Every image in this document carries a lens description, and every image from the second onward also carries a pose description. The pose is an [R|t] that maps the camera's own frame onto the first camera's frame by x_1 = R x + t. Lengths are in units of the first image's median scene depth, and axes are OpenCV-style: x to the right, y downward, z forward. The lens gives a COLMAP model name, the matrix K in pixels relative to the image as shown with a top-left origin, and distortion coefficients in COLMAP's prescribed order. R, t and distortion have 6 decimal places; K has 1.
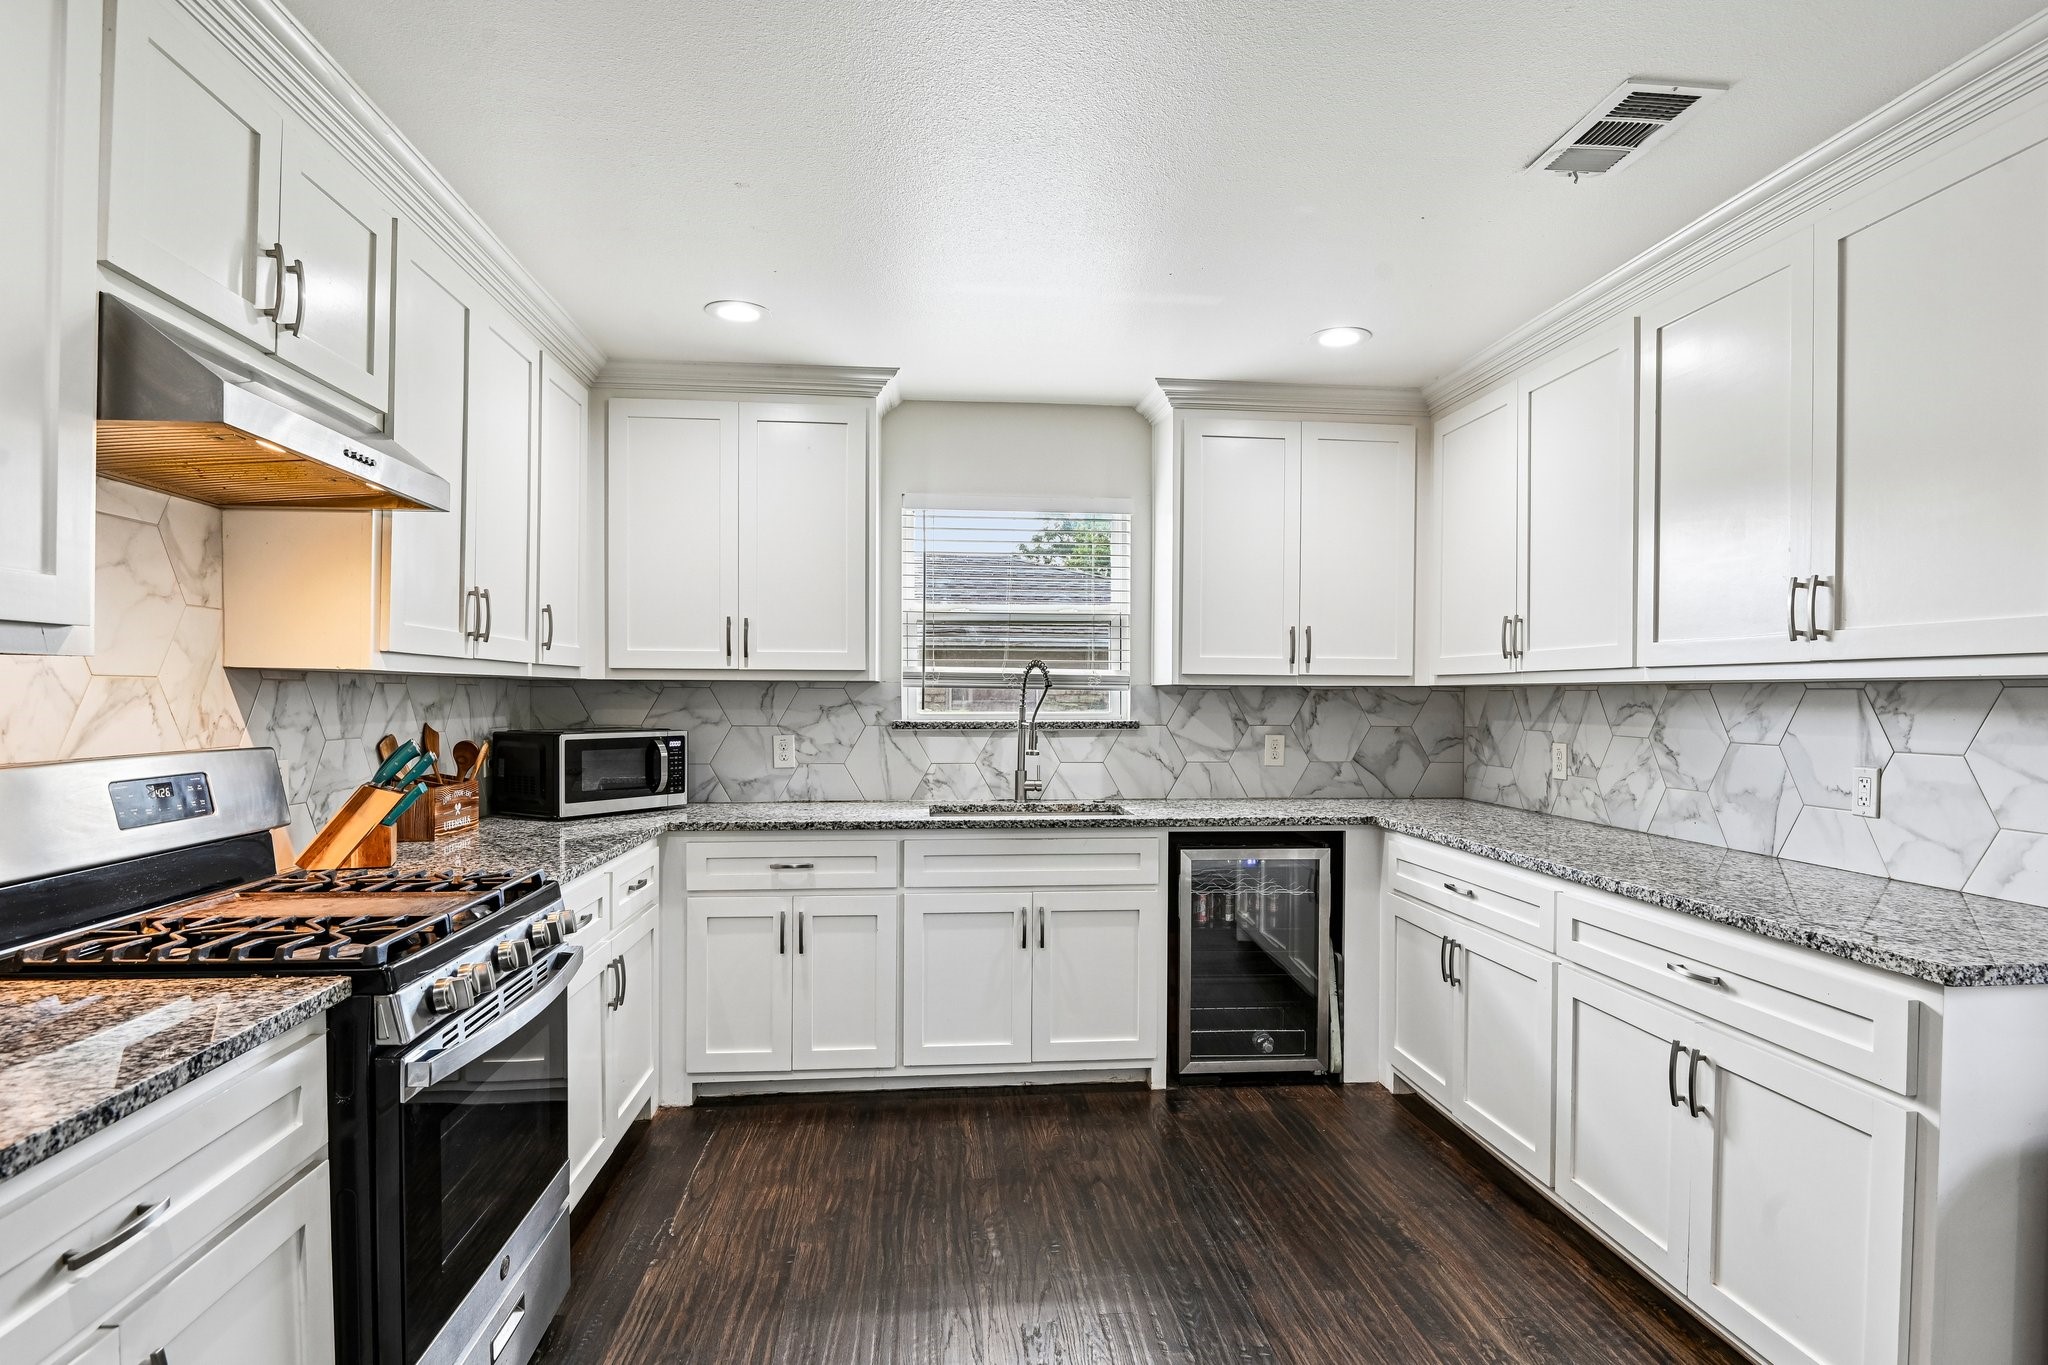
lens RADIAL K [[1094.7, 0, 1025.5], [0, 1094.7, 690.3], [0, 0, 1]] dist [-0.004637, -0.000313]
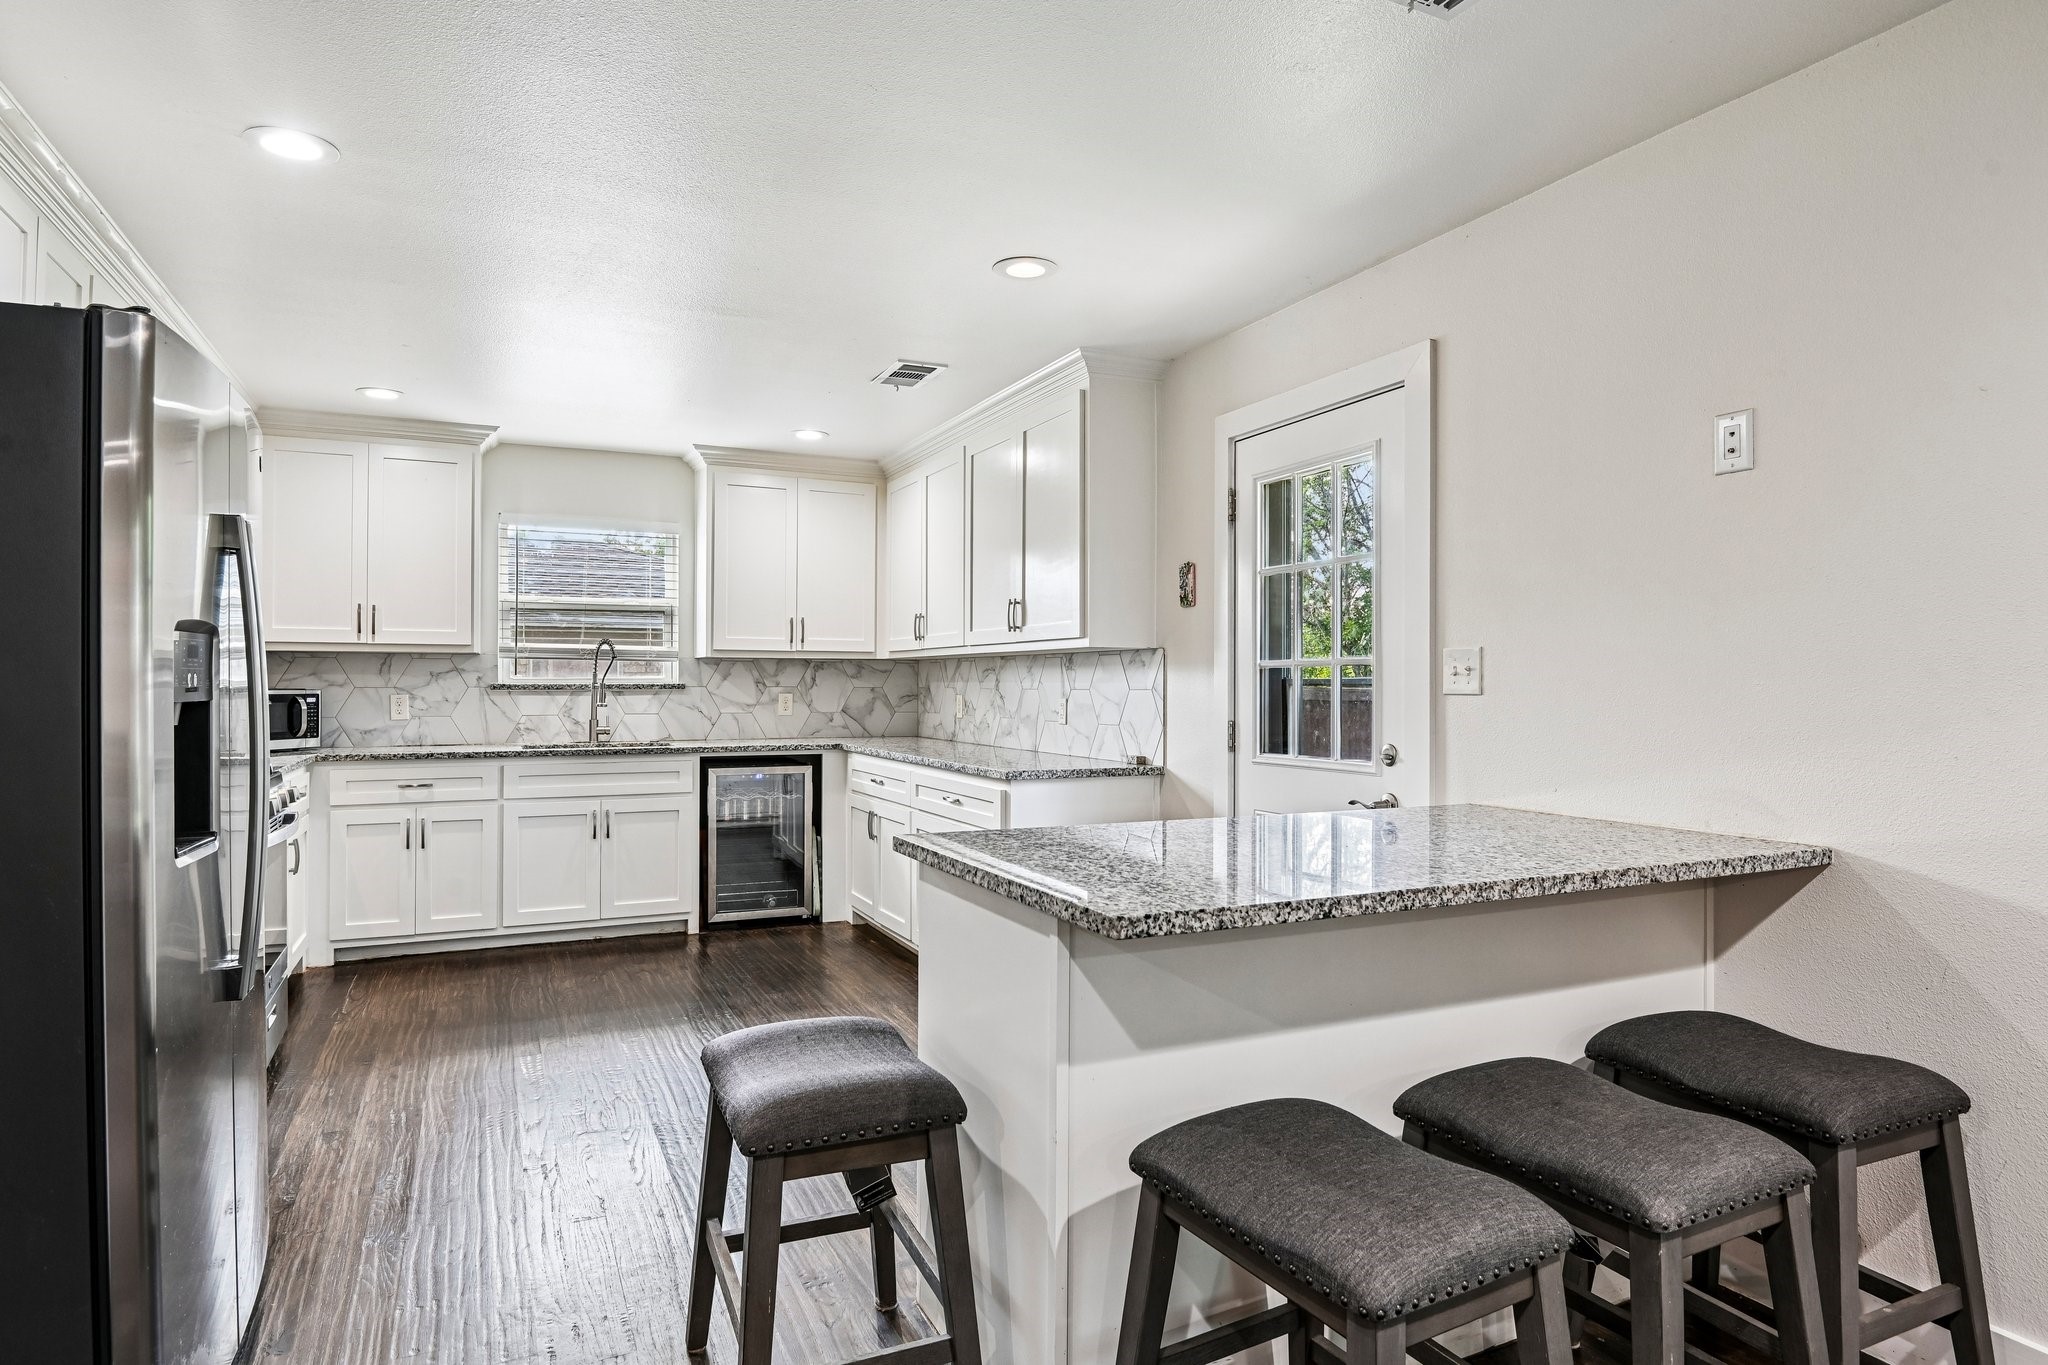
lens RADIAL K [[1136.0, 0, 1030.5], [0, 1136.0, 672.1], [0, 0, 1]] dist [-0.019803, -0.000415]
pose [[0.938946, 0.000237, 0.344064, 0.023195], [0.000522, 0.999998, -0.002114, 0.018992], [-0.344063, 0.002164, 0.938944, -0.559156]]
